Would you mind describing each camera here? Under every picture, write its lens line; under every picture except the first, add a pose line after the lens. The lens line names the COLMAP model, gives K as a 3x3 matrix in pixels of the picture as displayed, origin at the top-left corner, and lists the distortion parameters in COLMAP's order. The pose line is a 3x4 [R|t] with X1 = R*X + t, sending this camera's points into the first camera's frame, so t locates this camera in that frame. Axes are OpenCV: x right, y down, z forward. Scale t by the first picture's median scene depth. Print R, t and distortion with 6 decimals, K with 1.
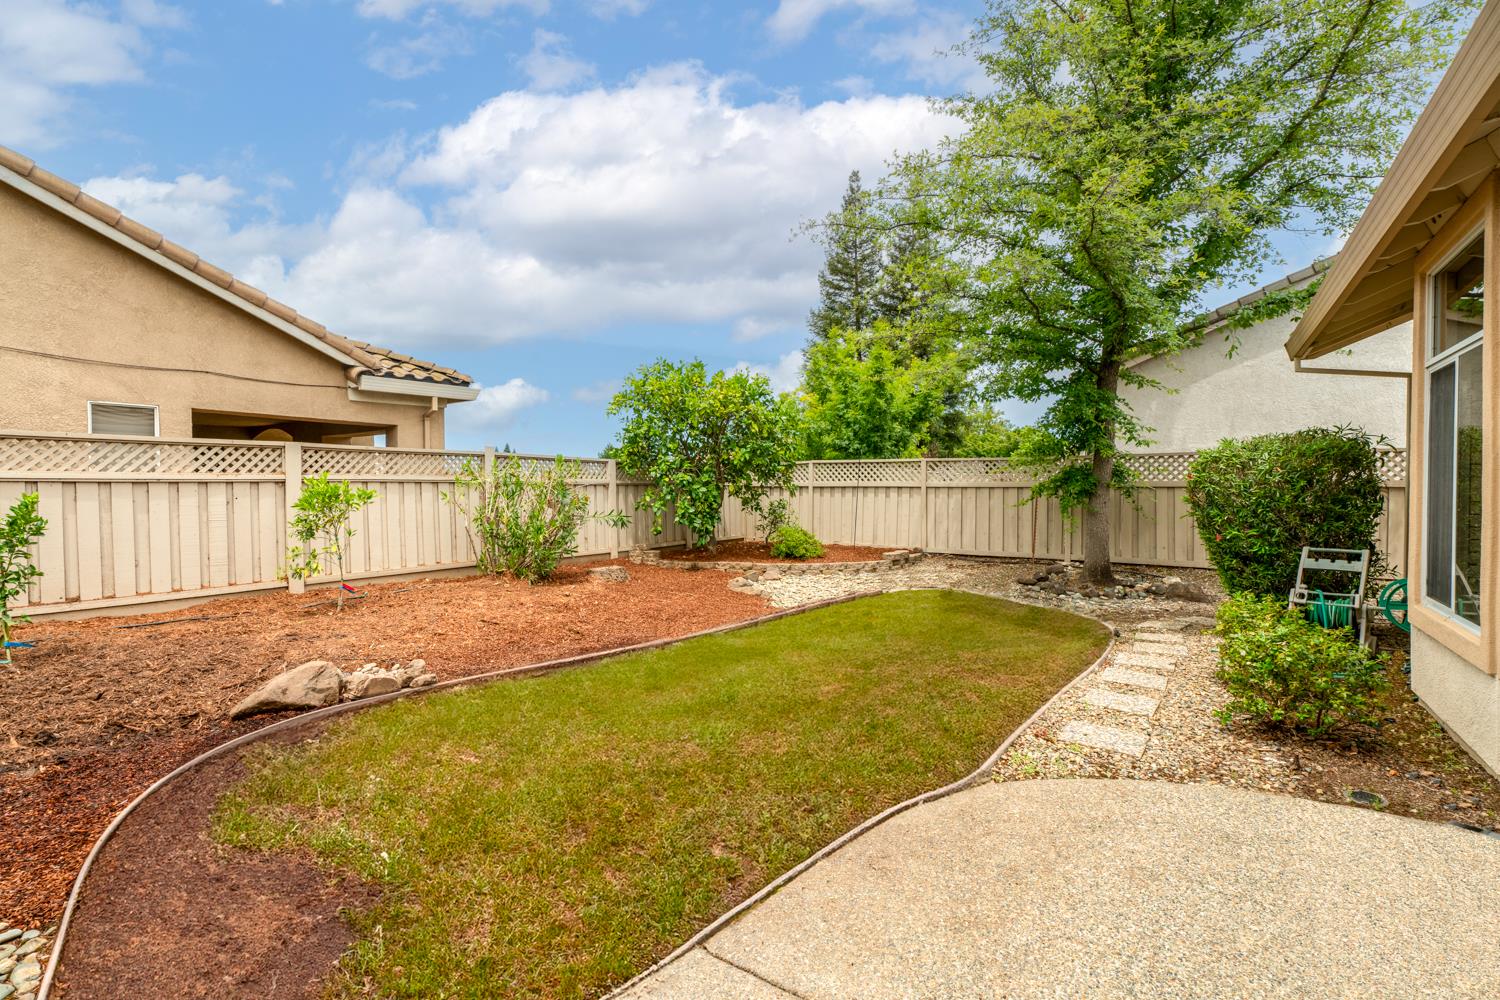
lens RADIAL K [[667.7, 0, 750.8], [0, 667.7, 505.2], [0, 0, 1]] dist [0.000662, -0.000875]
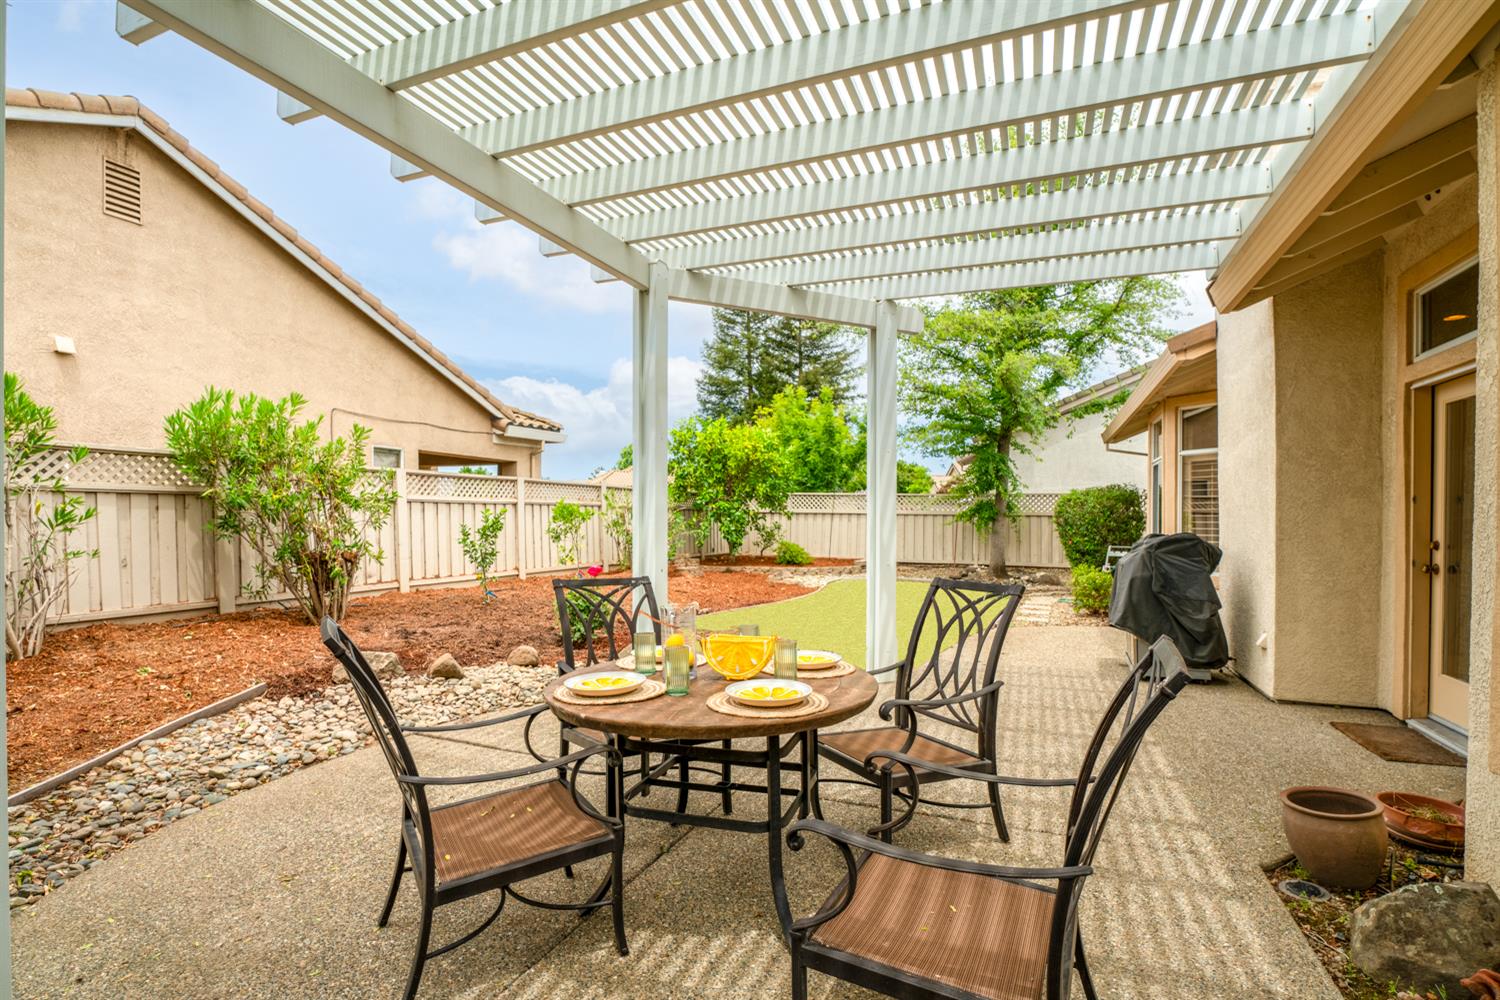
lens RADIAL K [[704.1, 0, 770.9], [0, 704.1, 516.8], [0, 0, 1]] dist [-0.011792, 0.001675]
pose [[0.974669, 0.012081, 0.223326, -0.347964], [-0.006396, 0.999637, -0.026158, 0.022026], [-0.223561, 0.024067, 0.974393, -0.457250]]
